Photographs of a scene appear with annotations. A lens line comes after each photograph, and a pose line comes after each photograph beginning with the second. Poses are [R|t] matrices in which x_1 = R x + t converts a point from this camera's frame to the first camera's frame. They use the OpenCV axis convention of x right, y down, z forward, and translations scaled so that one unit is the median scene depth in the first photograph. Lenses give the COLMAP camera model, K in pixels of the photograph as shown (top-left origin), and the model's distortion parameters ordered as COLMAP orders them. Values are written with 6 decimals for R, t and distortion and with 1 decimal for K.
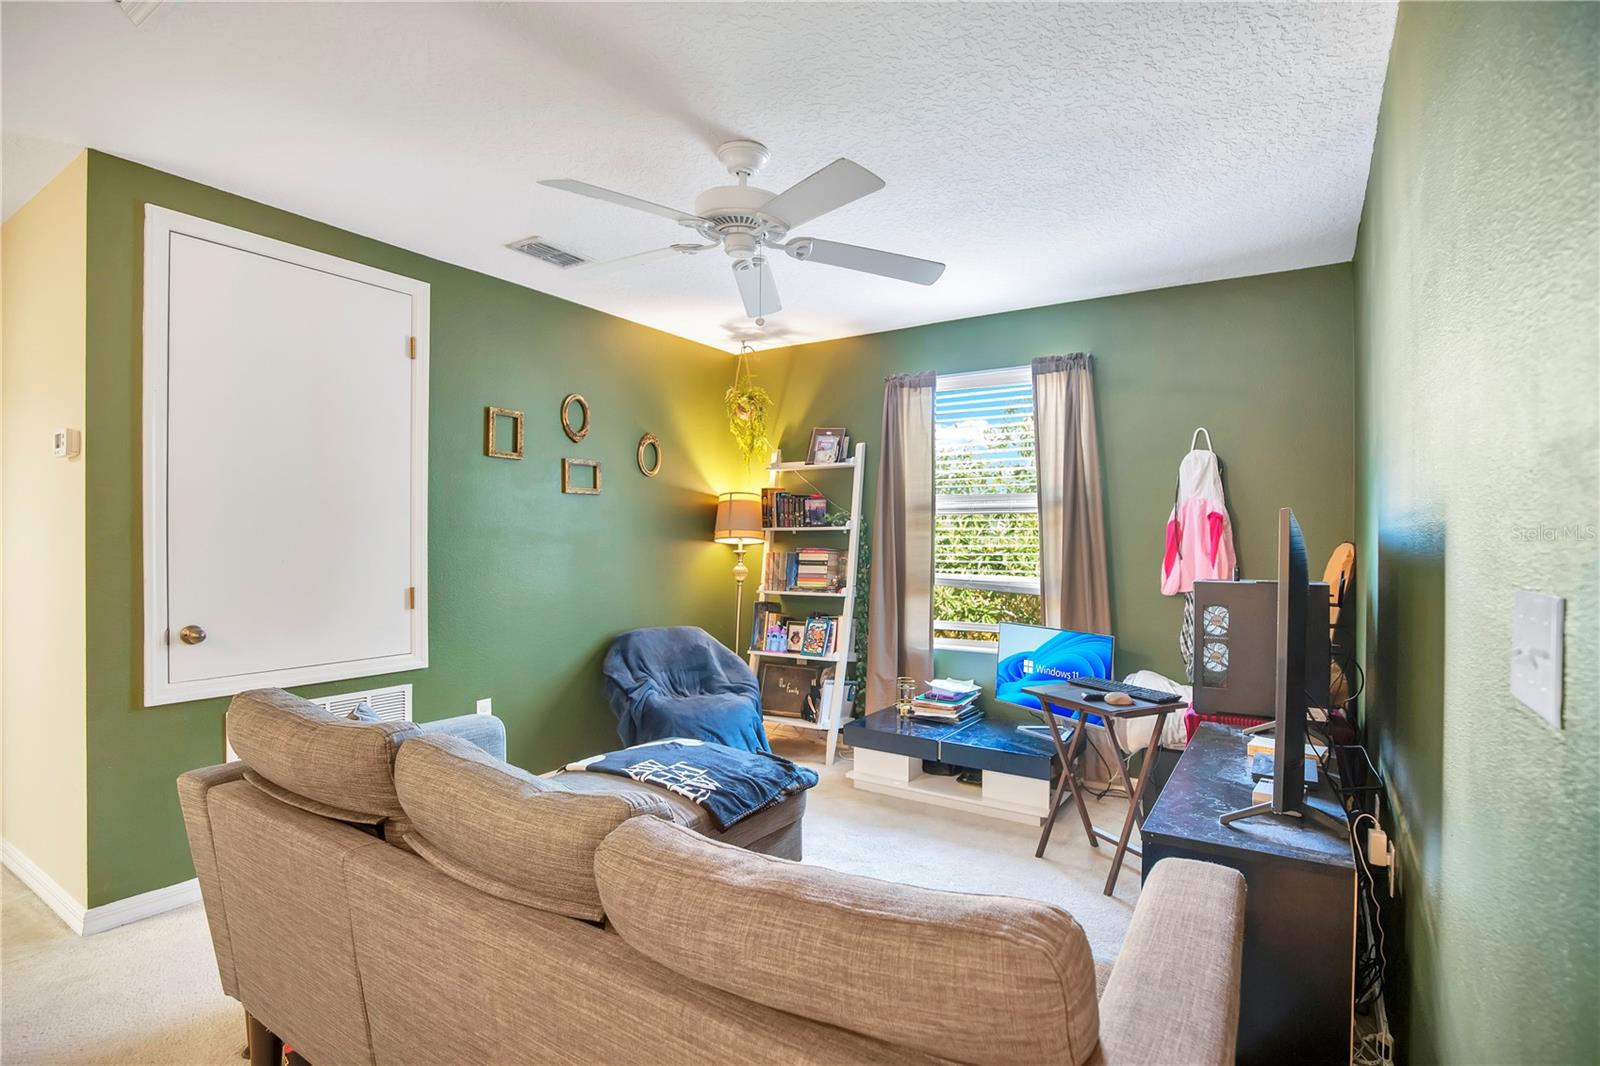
lens RADIAL K [[756.8, 0, 818.5], [0, 756.8, 533.2], [0, 0, 1]] dist [-0.010748, -0.000331]
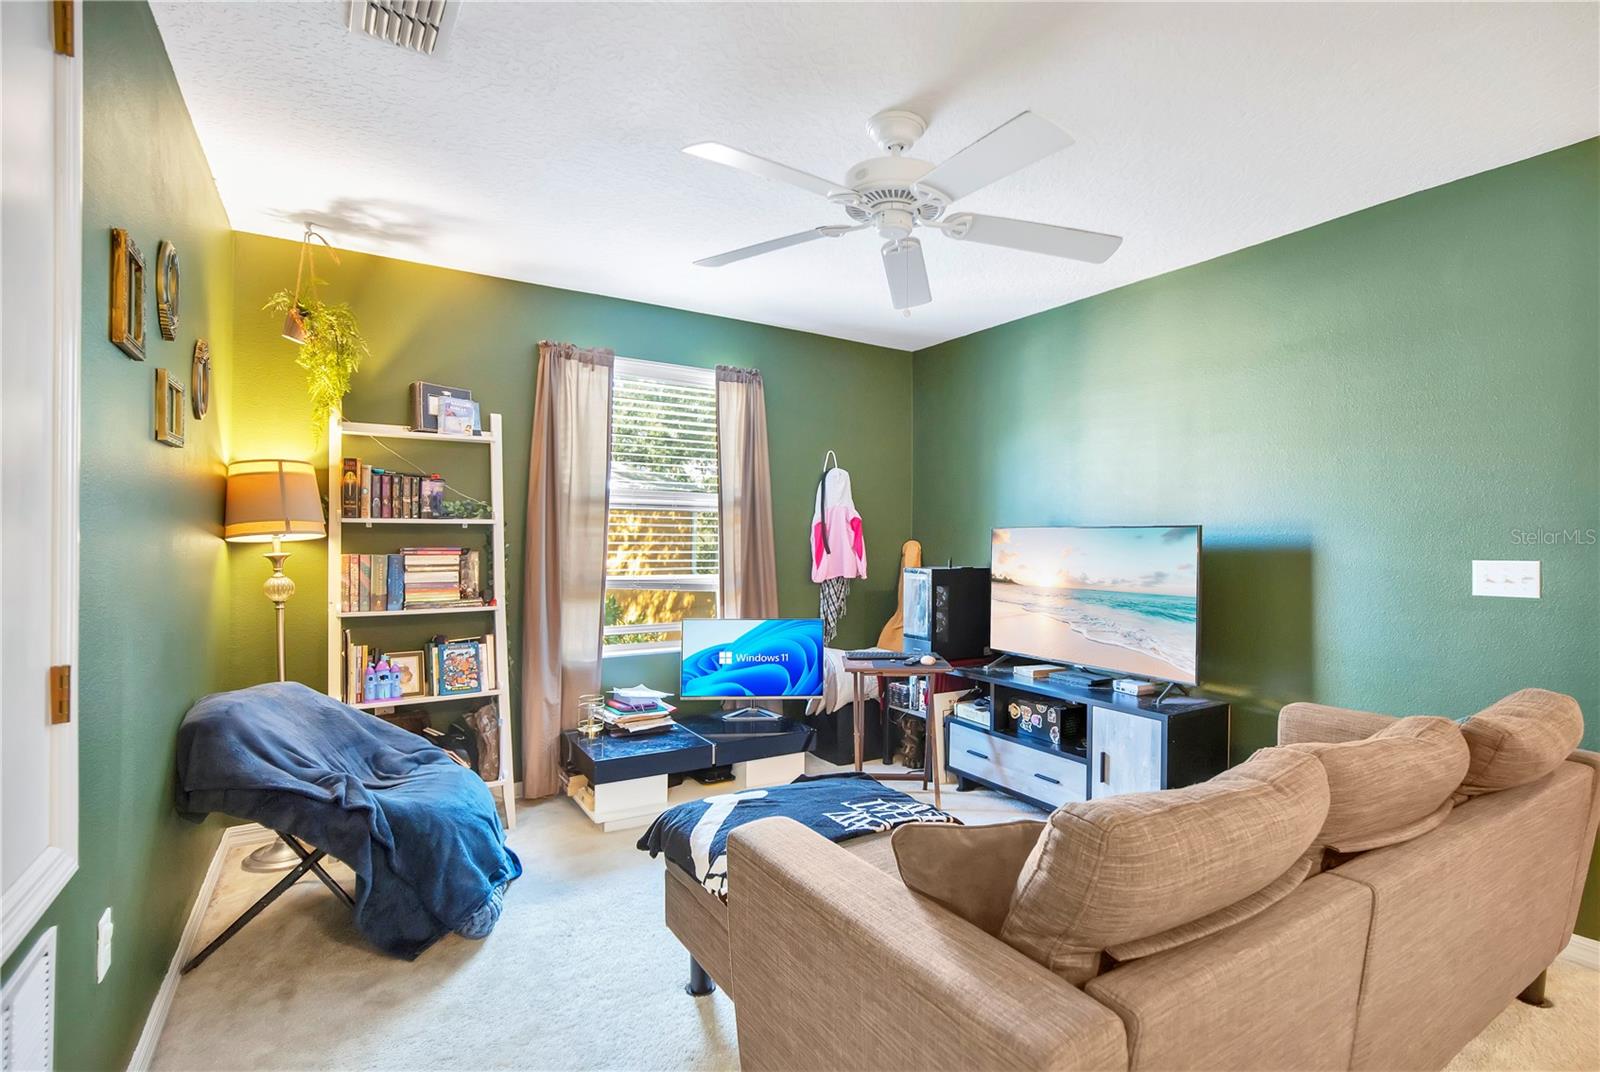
lens RADIAL K [[756.8, 0, 818.5], [0, 756.8, 536.2], [0, 0, 1]] dist [-0.010748, -0.000331]
pose [[0.426707, 0.001730, 0.904388, -0.554221], [-0.013254, 0.999903, 0.004341, 0.000325], [-0.904293, -0.013839, 0.426688, 0.387459]]
